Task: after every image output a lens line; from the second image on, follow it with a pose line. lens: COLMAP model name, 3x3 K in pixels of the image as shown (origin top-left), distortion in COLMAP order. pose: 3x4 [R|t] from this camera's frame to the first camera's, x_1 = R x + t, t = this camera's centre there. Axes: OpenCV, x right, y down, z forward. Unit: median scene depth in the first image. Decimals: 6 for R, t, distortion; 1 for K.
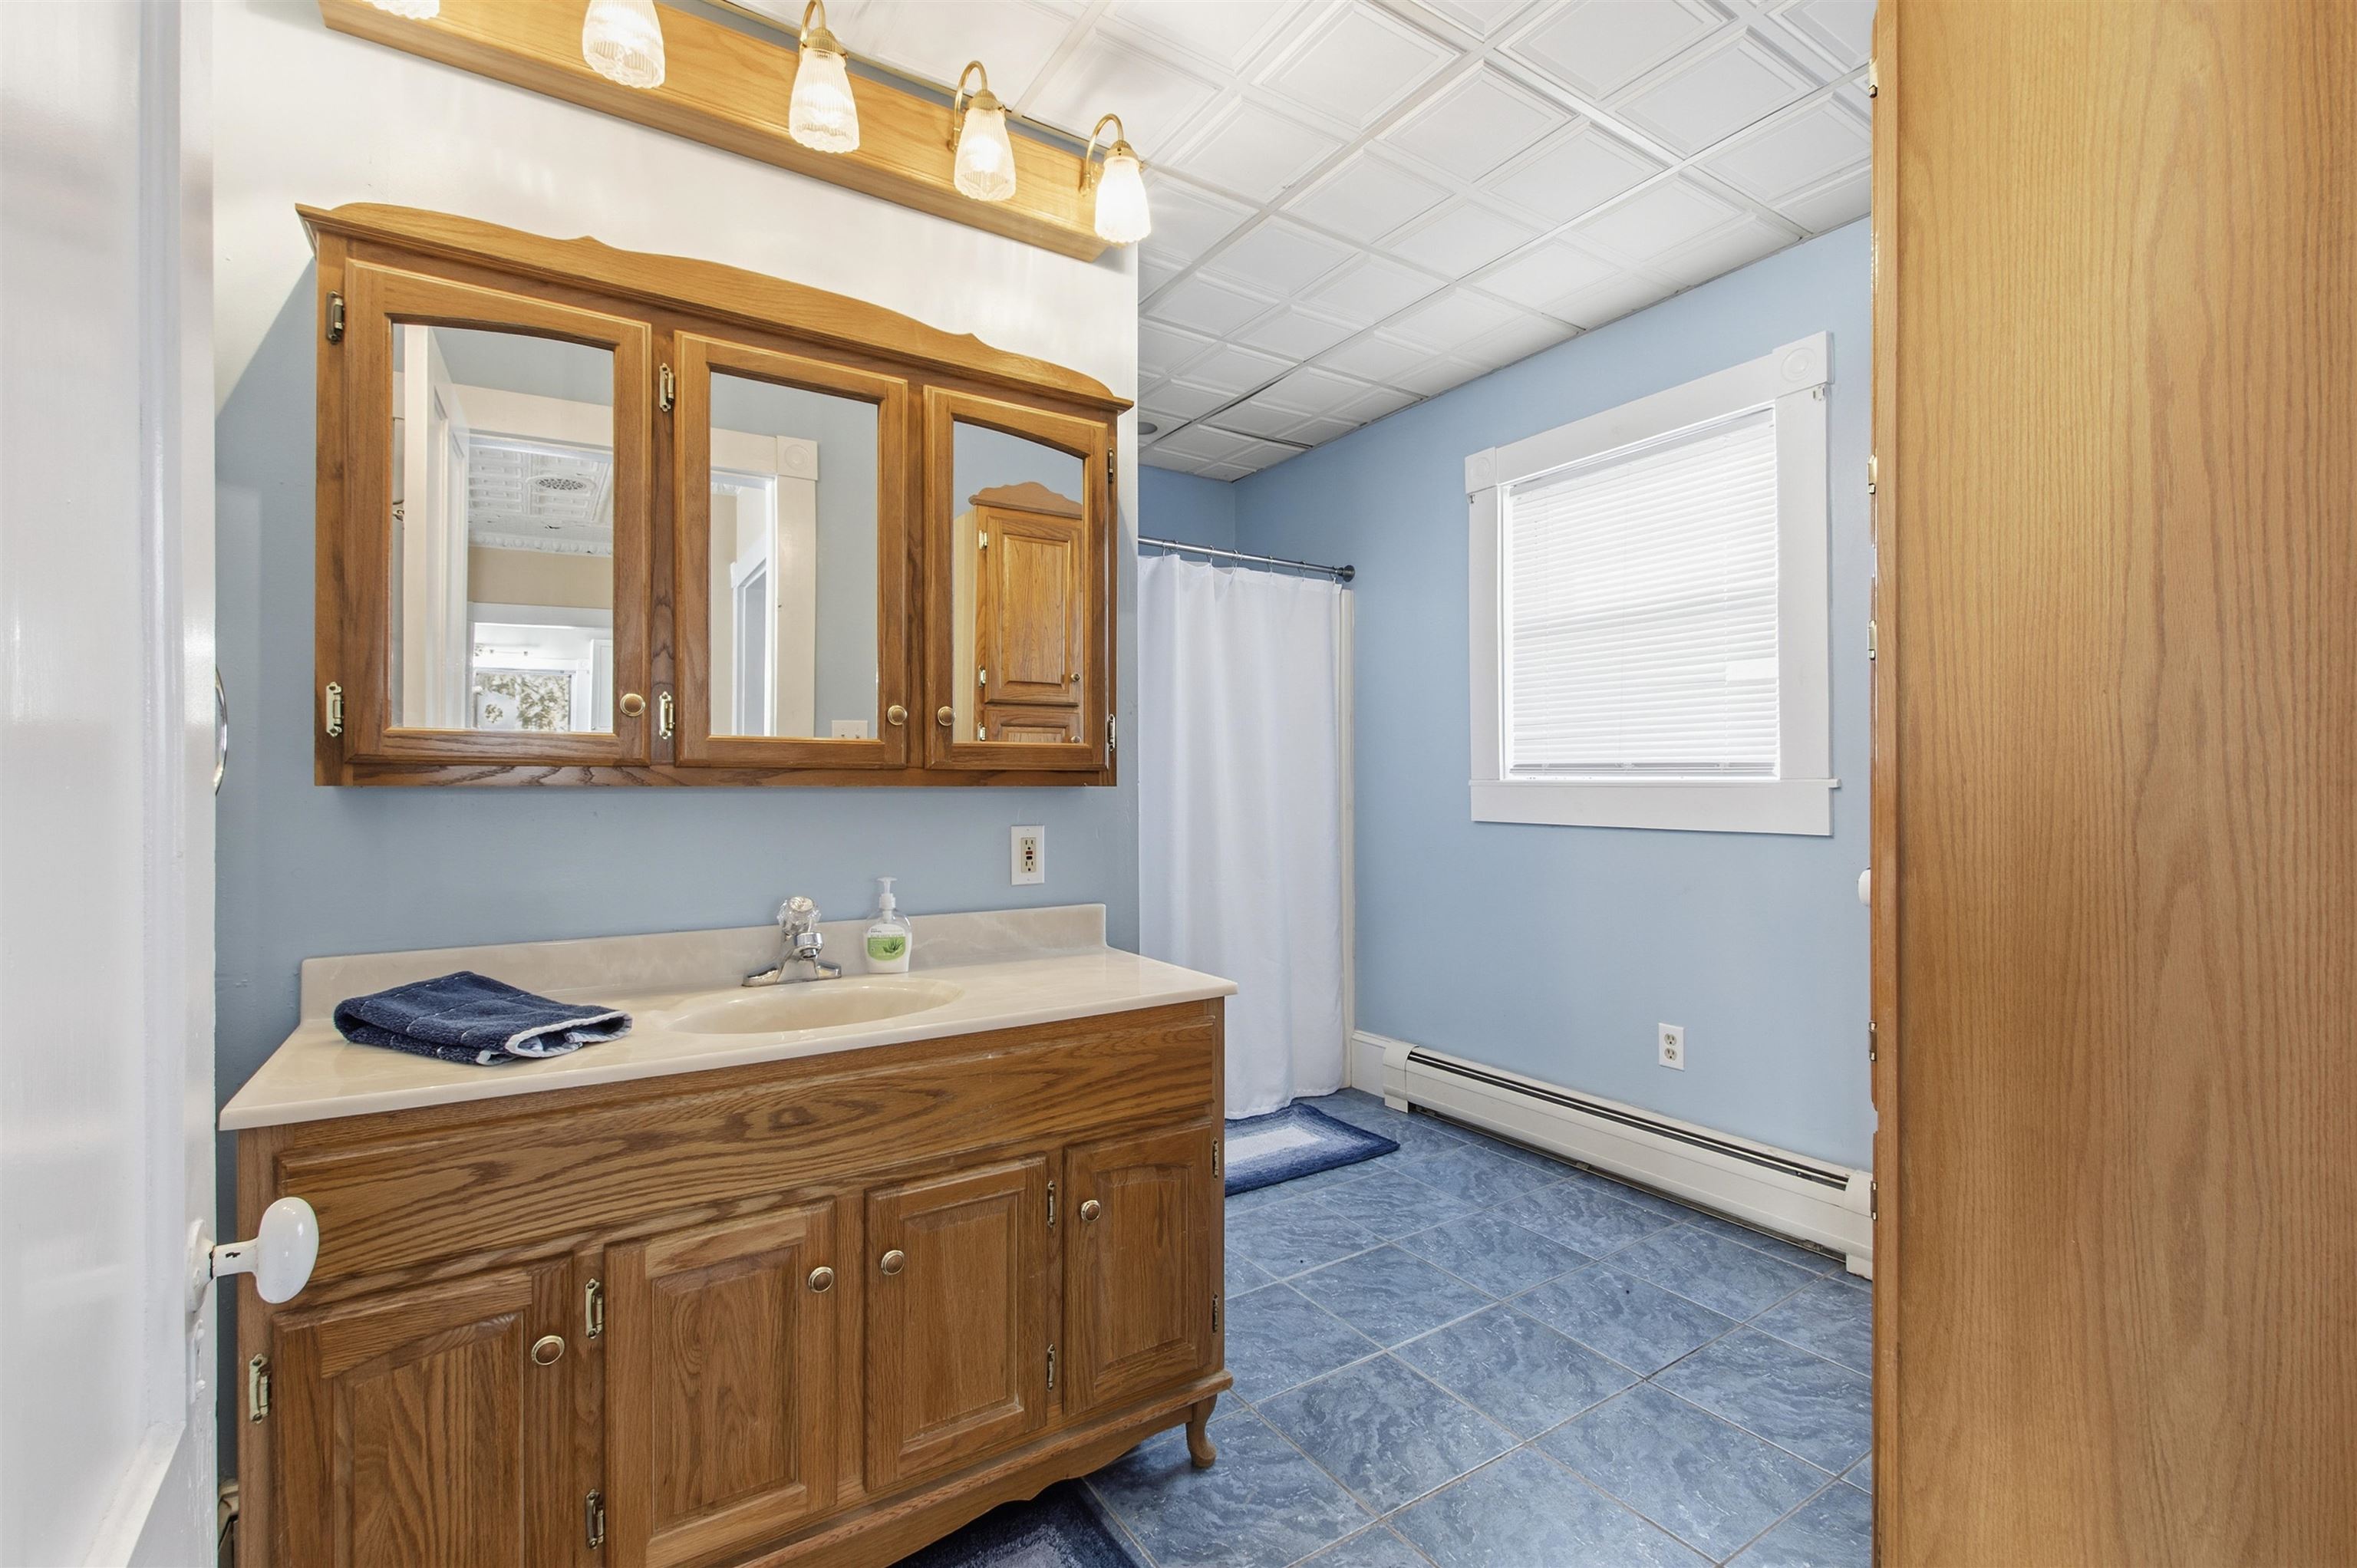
lens RADIAL K [[1012.0, 0, 1185.0], [0, 1012.0, 782.2], [0, 0, 1]] dist [0.011080, -0.005803]
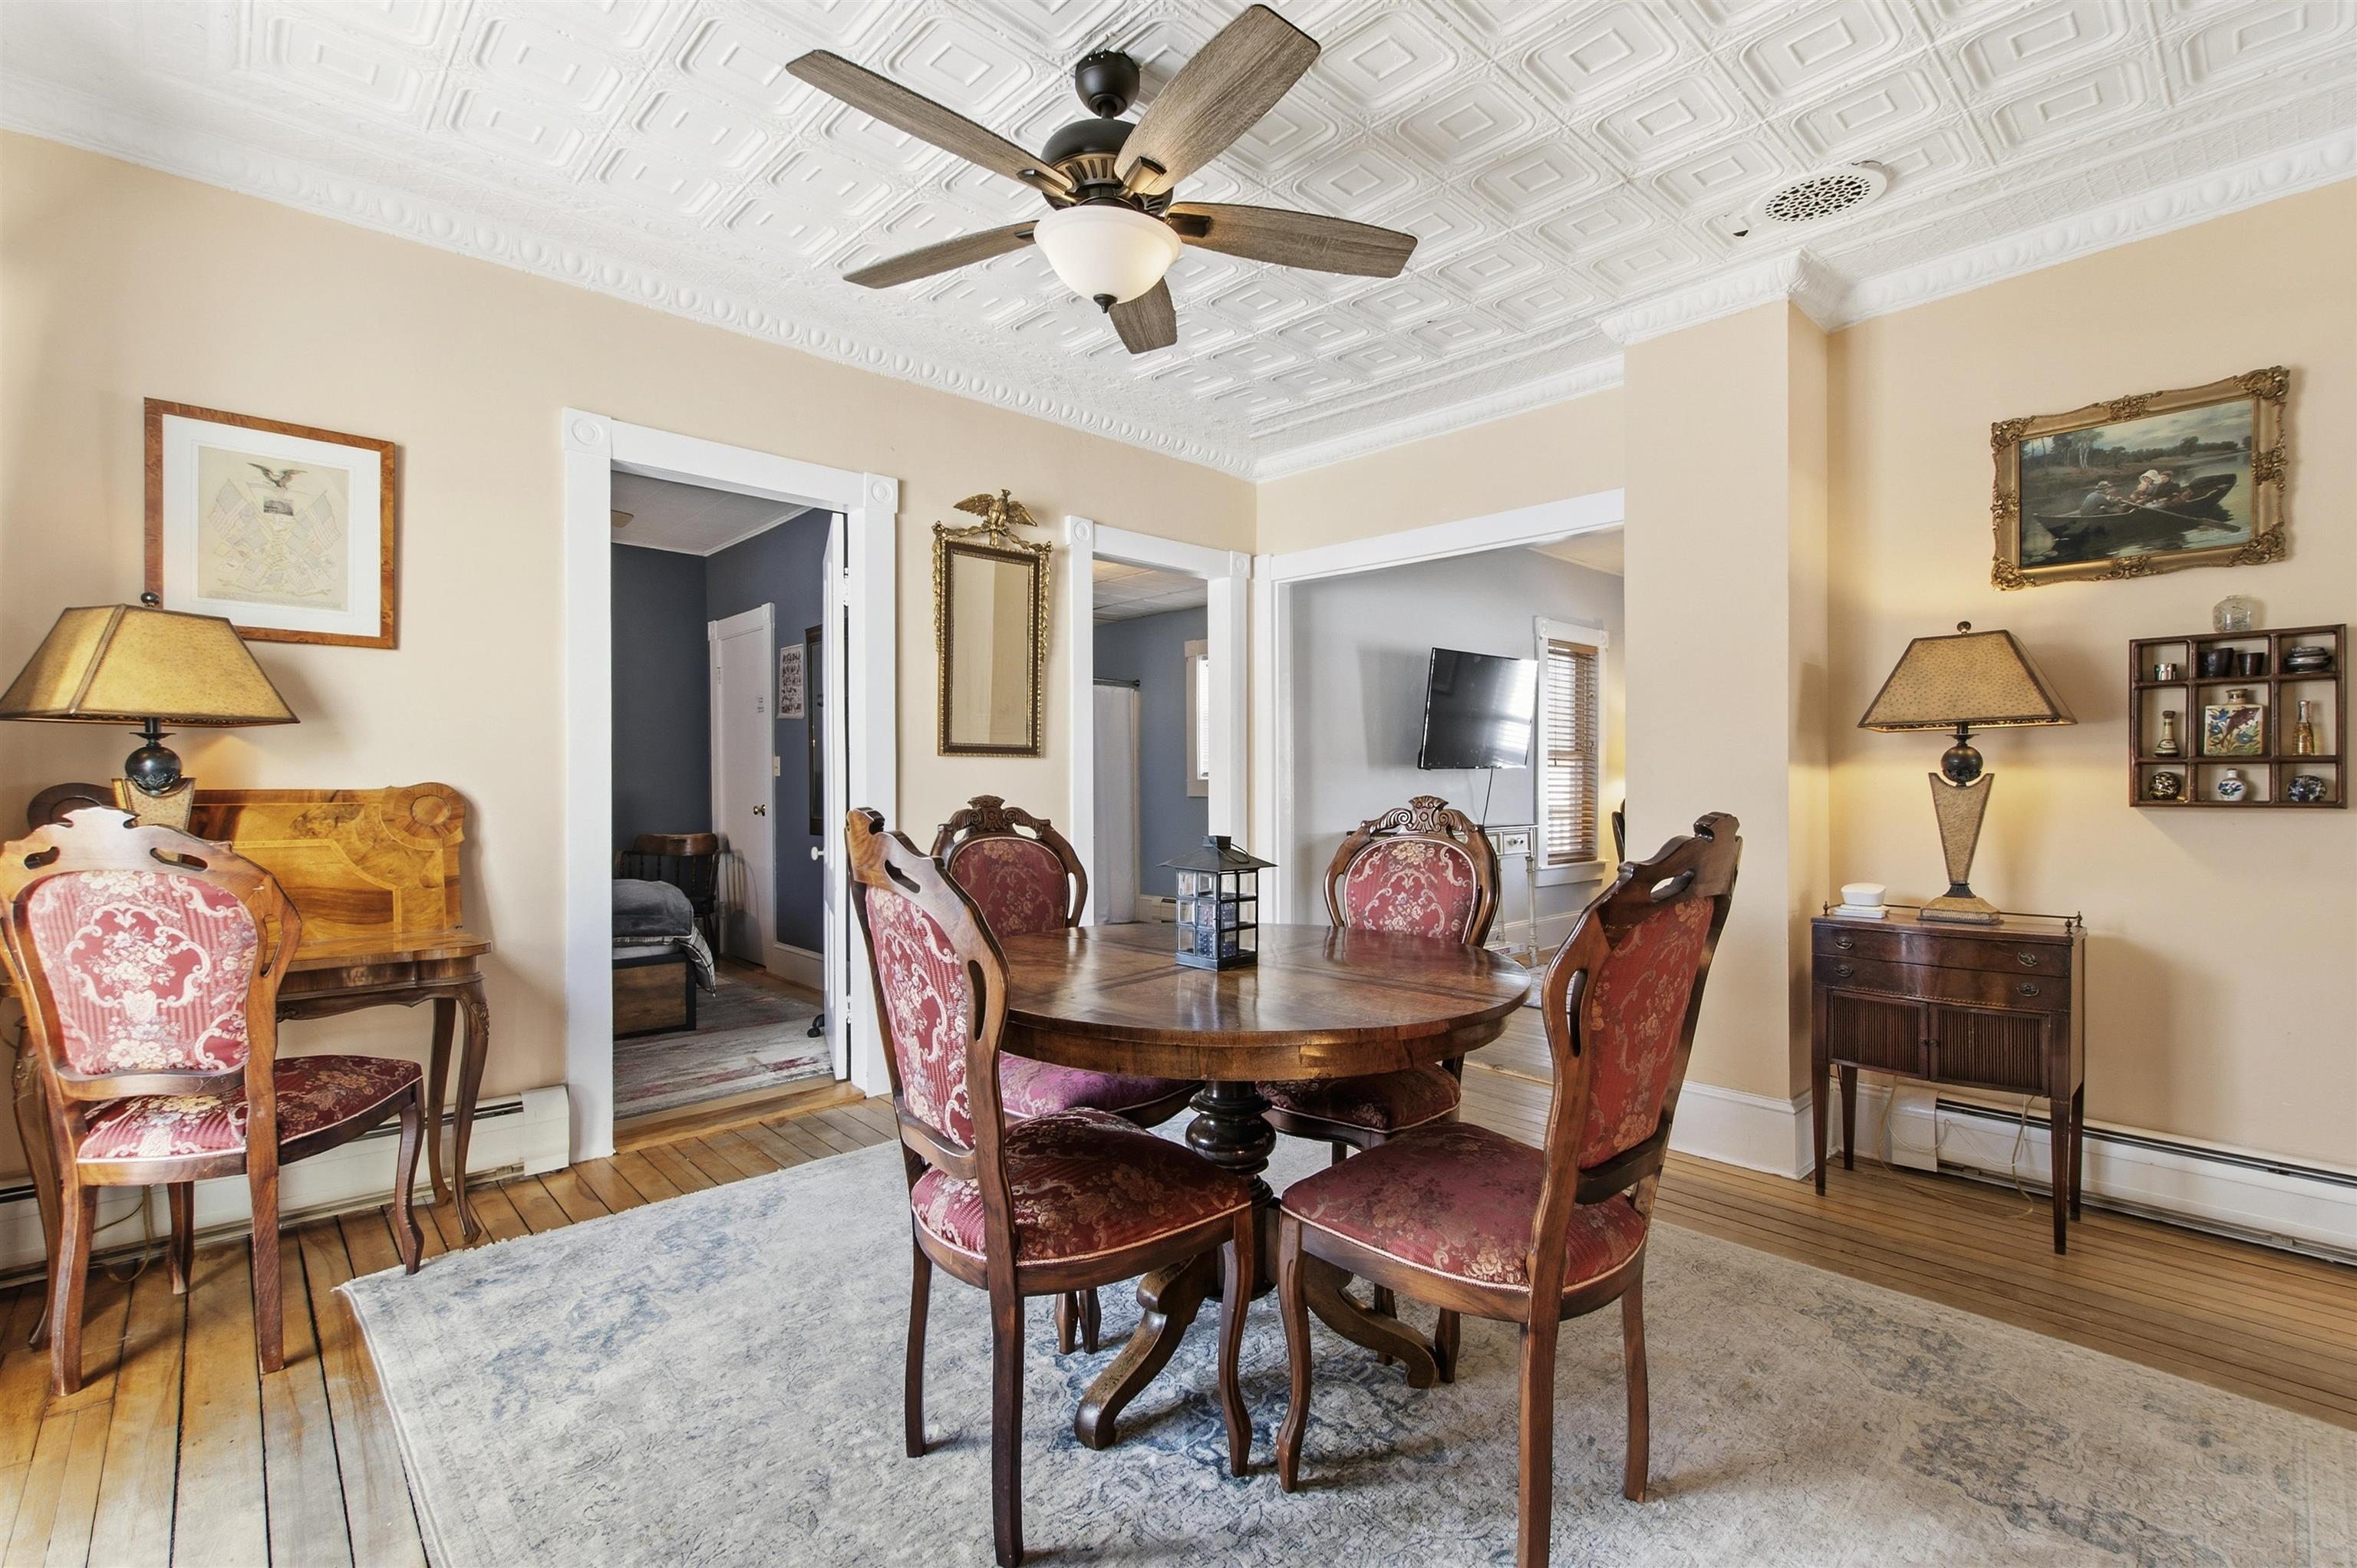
lens RADIAL K [[1027.6, 0, 1173.8], [0, 1027.6, 800.0], [0, 0, 1]] dist [0.000686, -0.011170]
pose [[0.986046, -0.001070, 0.166467, -0.315756], [-0.000845, 0.999934, 0.011429, 0.032194], [-0.166468, -0.011410, 0.985981, -2.975038]]
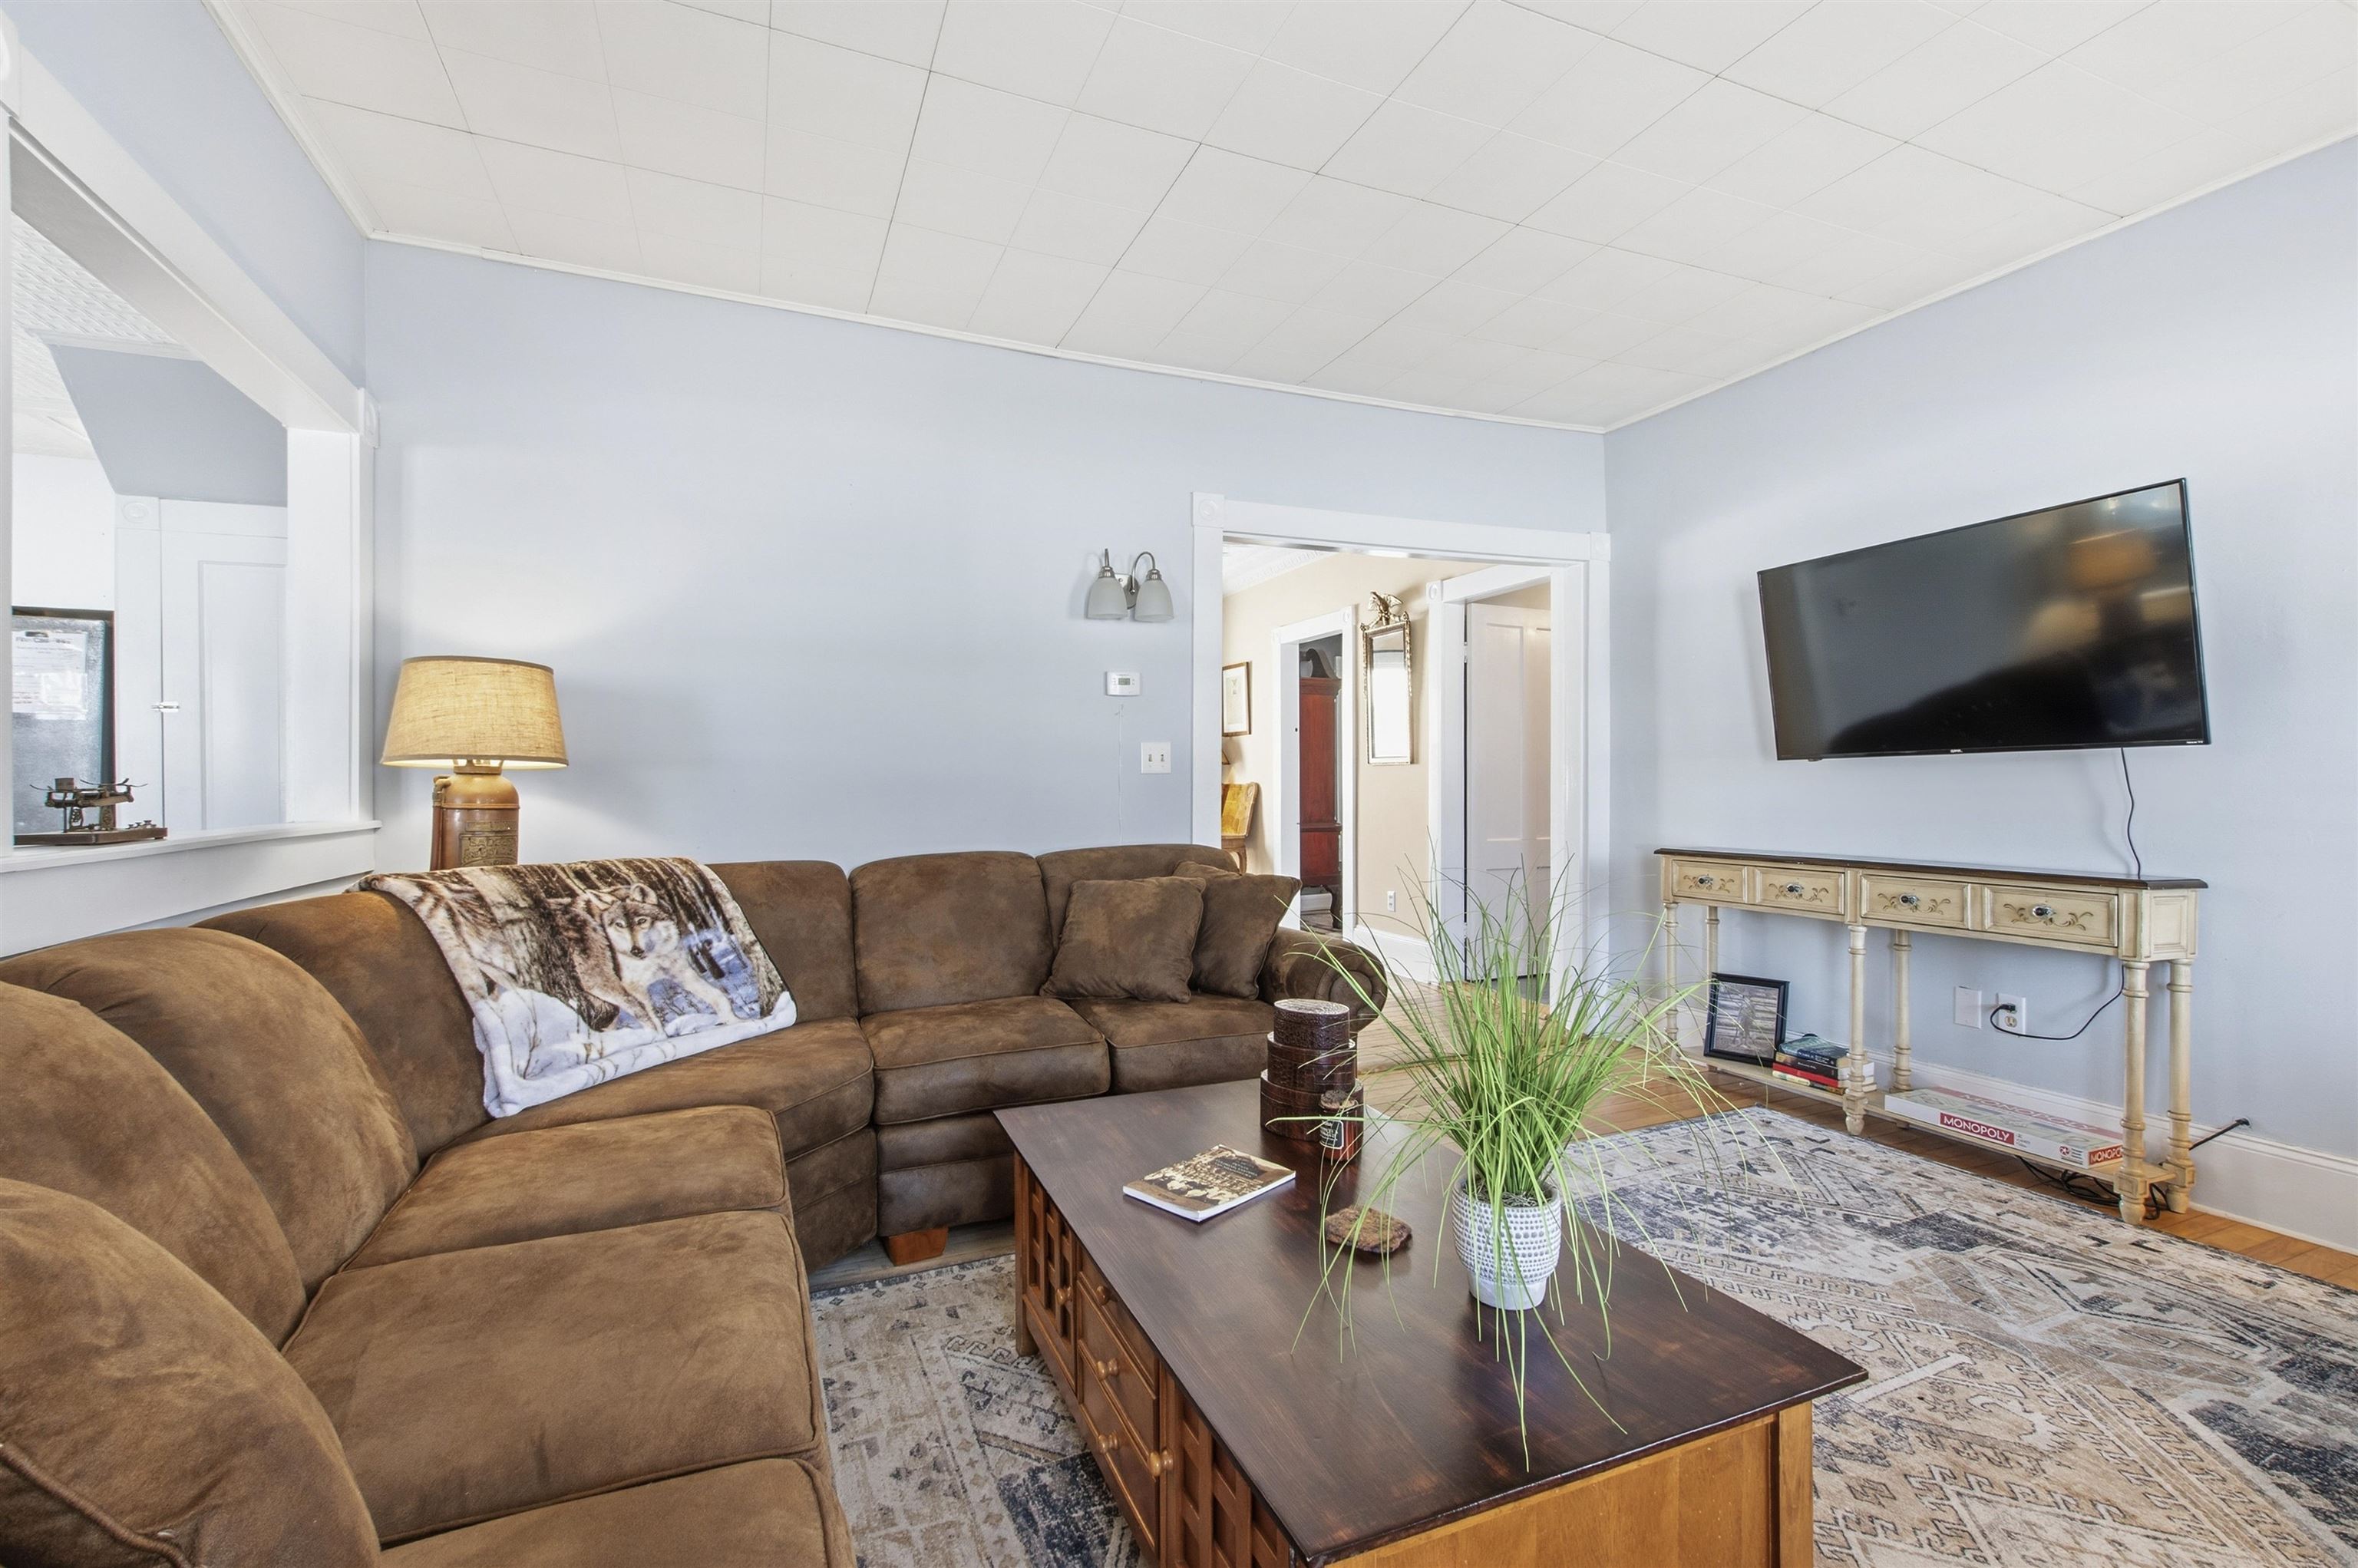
lens RADIAL K [[1031.0, 0, 1187.0], [0, 1031.0, 778.1], [0, 0, 1]] dist [0.007669, -0.004555]
pose [[-0.174007, 0.002585, -0.984741, 3.756328], [0.005092, 0.999986, 0.001725, -0.003391], [0.984731, -0.004714, -0.174018, -0.377634]]
